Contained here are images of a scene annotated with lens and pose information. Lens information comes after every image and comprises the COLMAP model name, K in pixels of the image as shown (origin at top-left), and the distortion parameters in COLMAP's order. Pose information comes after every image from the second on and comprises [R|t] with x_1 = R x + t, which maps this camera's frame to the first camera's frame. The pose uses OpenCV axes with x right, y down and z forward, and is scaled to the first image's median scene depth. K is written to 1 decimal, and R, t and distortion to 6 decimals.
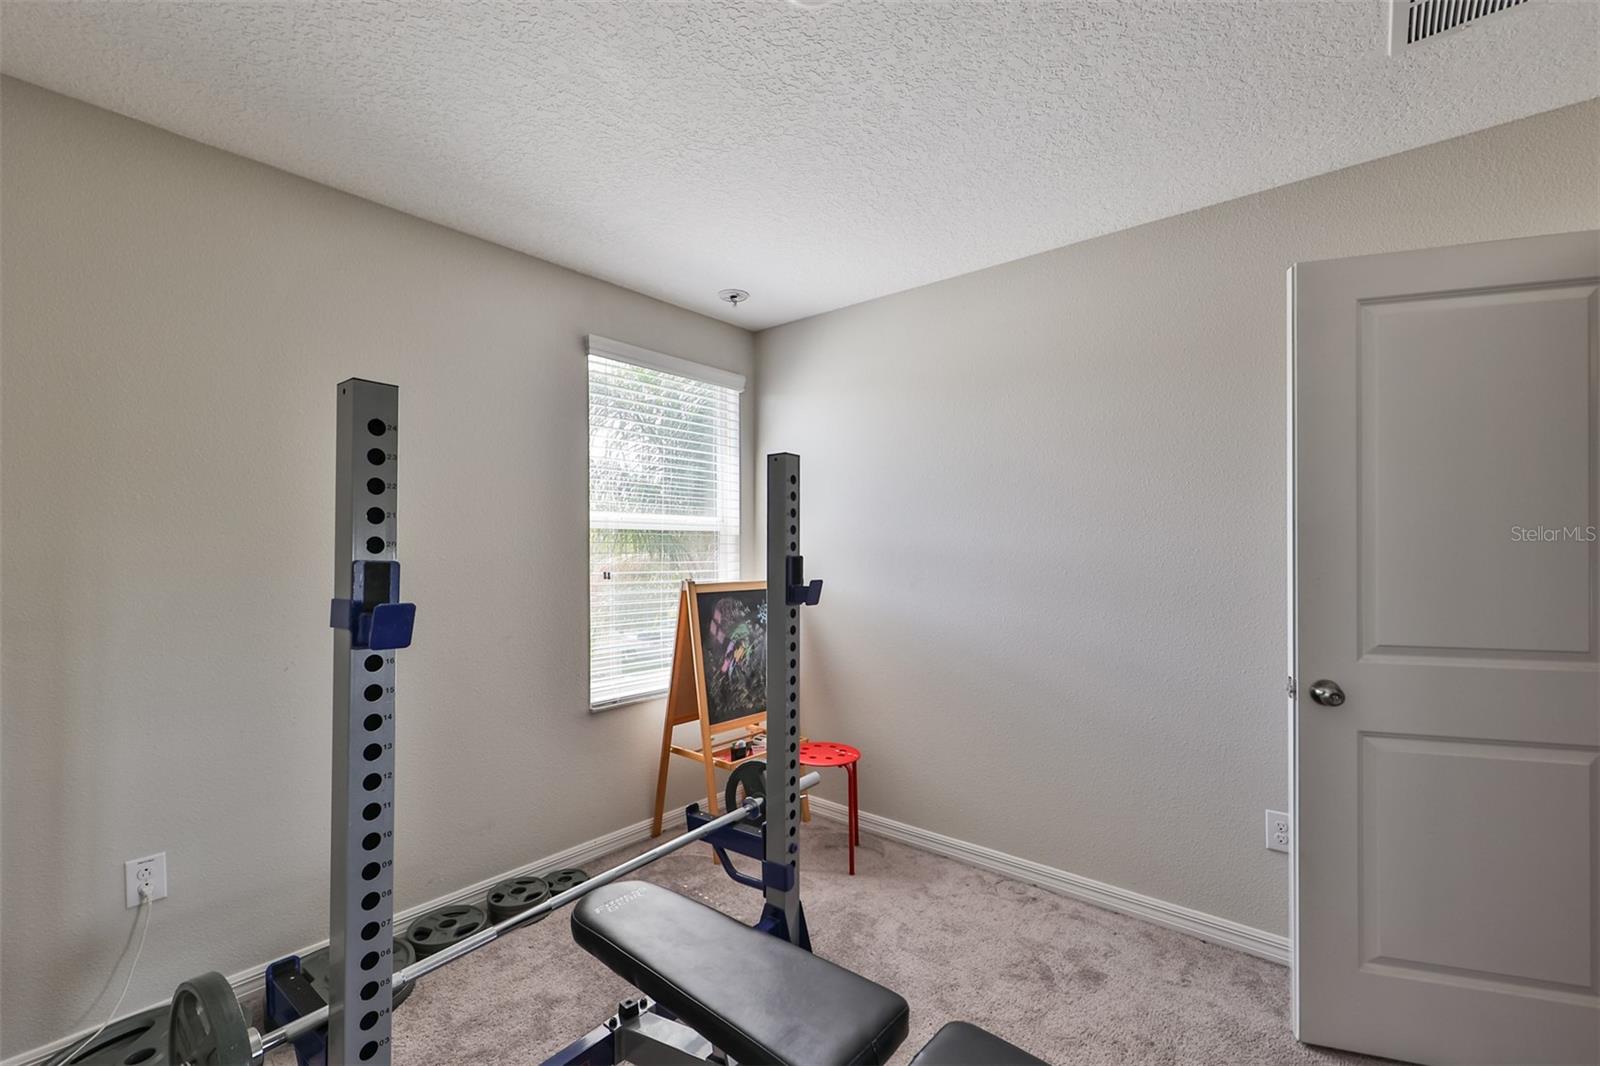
lens RADIAL K [[669.6, 0, 803.1], [0, 669.6, 546.3], [0, 0, 1]] dist [-0.001623, 0.000630]
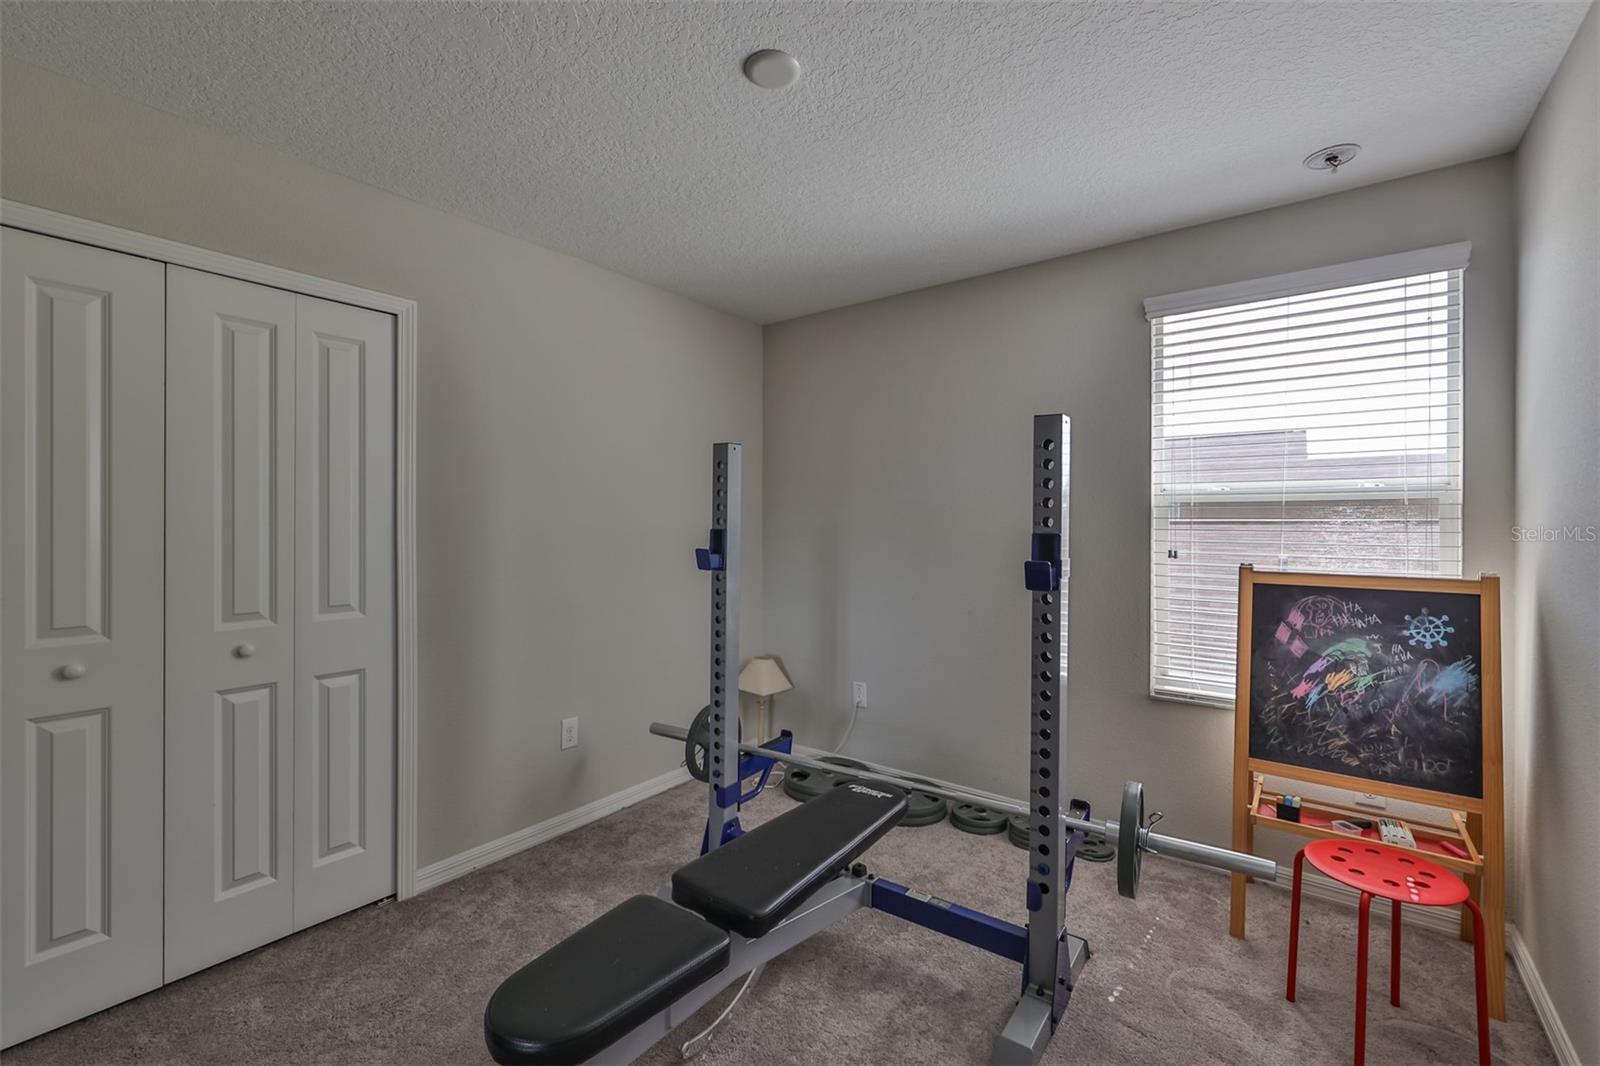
lens RADIAL K [[669.6, 0, 805.7], [0, 669.6, 526.0], [0, 0, 1]] dist [-0.001623, 0.000630]
pose [[0.061247, 0.000141, -0.998123, 0.560350], [-0.001586, 0.999999, 0.000044, 0.005205], [0.998121, 0.001581, 0.061248, 0.427160]]
